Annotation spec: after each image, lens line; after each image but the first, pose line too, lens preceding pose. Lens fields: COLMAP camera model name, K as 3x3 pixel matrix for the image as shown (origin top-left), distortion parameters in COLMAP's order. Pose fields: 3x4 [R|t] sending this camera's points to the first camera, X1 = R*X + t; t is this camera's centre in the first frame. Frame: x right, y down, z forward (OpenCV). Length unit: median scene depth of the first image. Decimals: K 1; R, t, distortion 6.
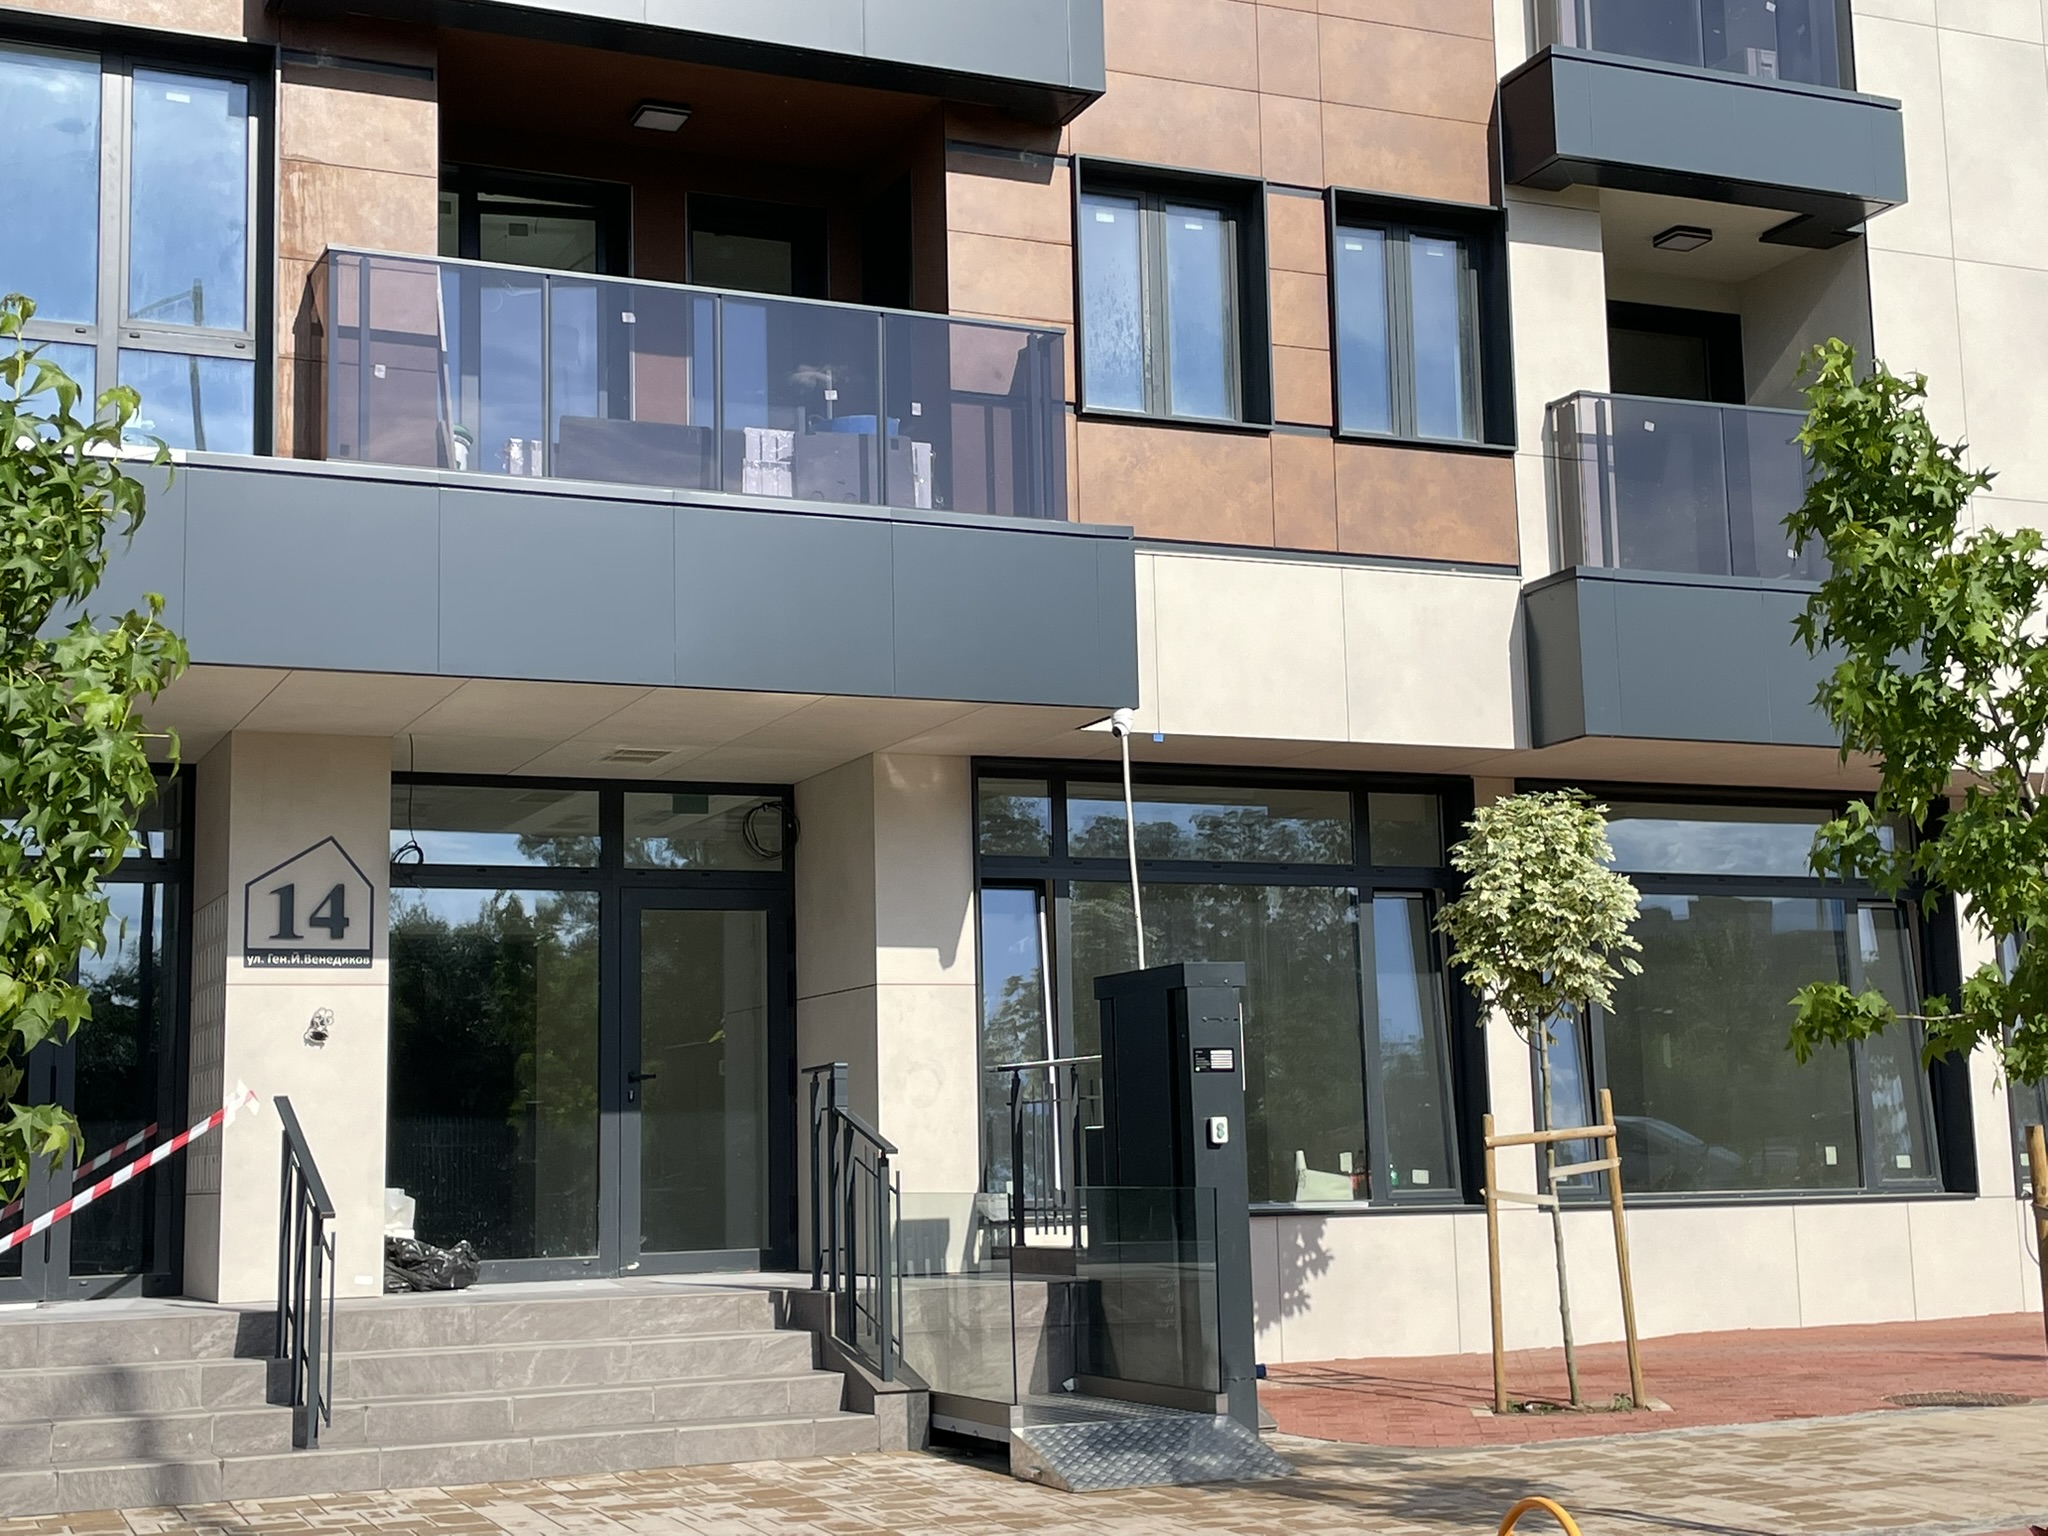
lens RADIAL K [[2851.7, 0, 1051.5], [0, 2851.7, 718.2], [0, 0, 1]] dist [0.047488, 0.000000]
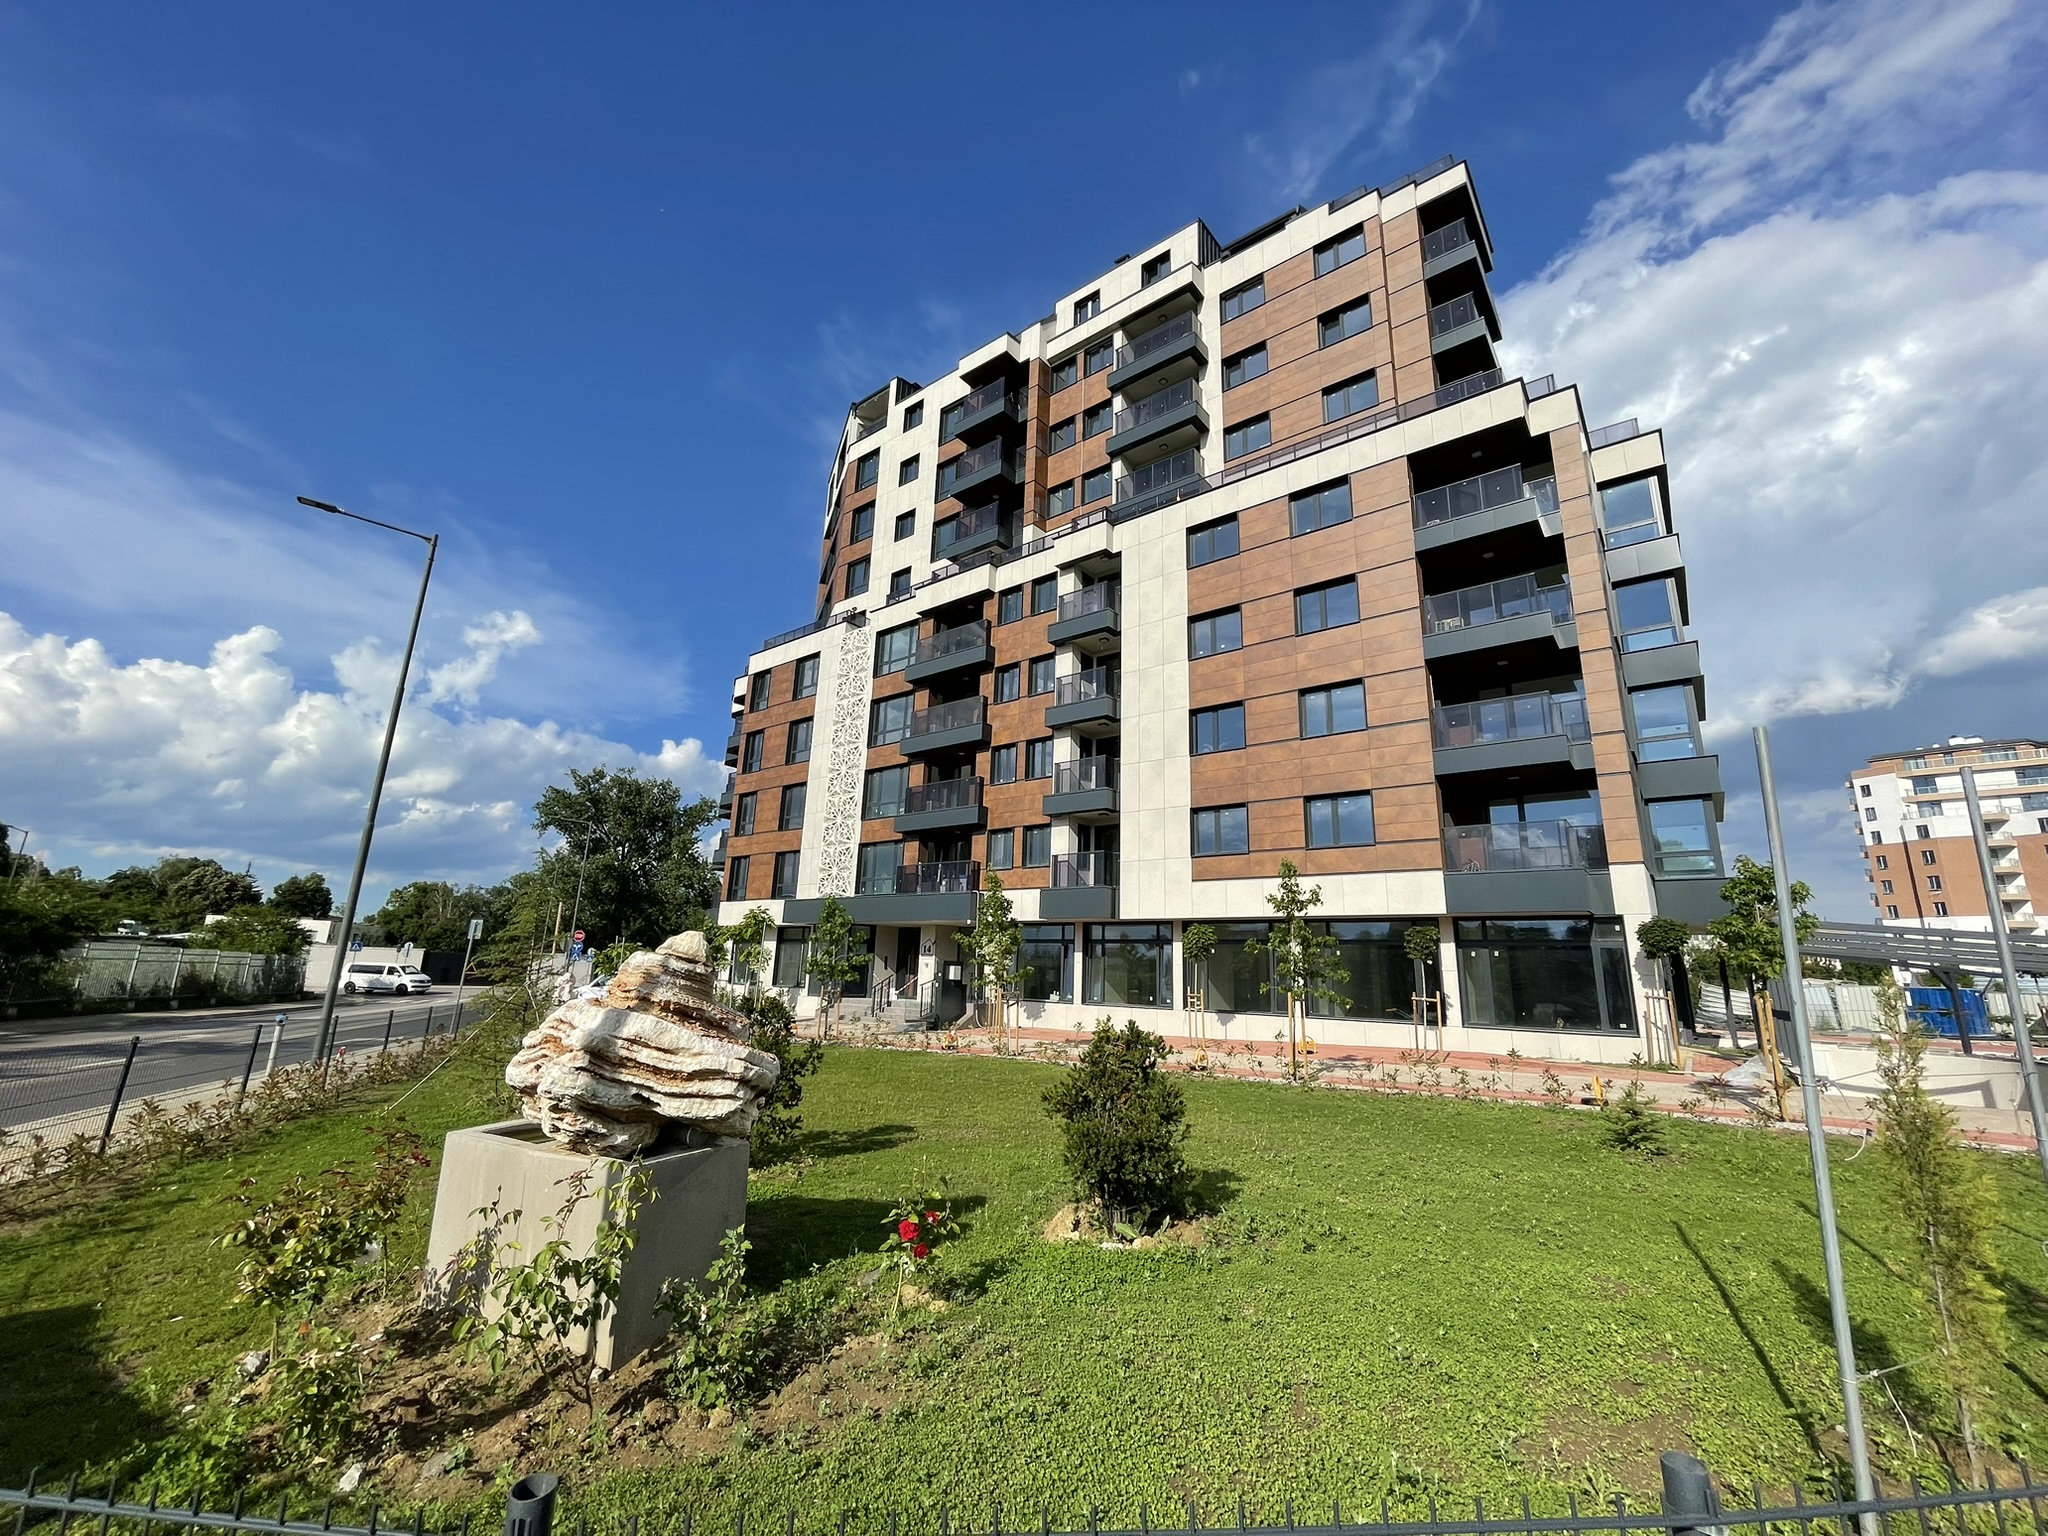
lens RADIAL K [[827.9, 0, 1024.9], [0, 827.9, 770.2], [0, 0, 1]] dist [-0.001467, -0.000168]
pose [[0.470652, -0.176528, -0.864479, 1.611812], [0.089769, 0.984277, -0.152118, -0.035365], [0.877740, -0.006009, 0.479099, 0.175244]]
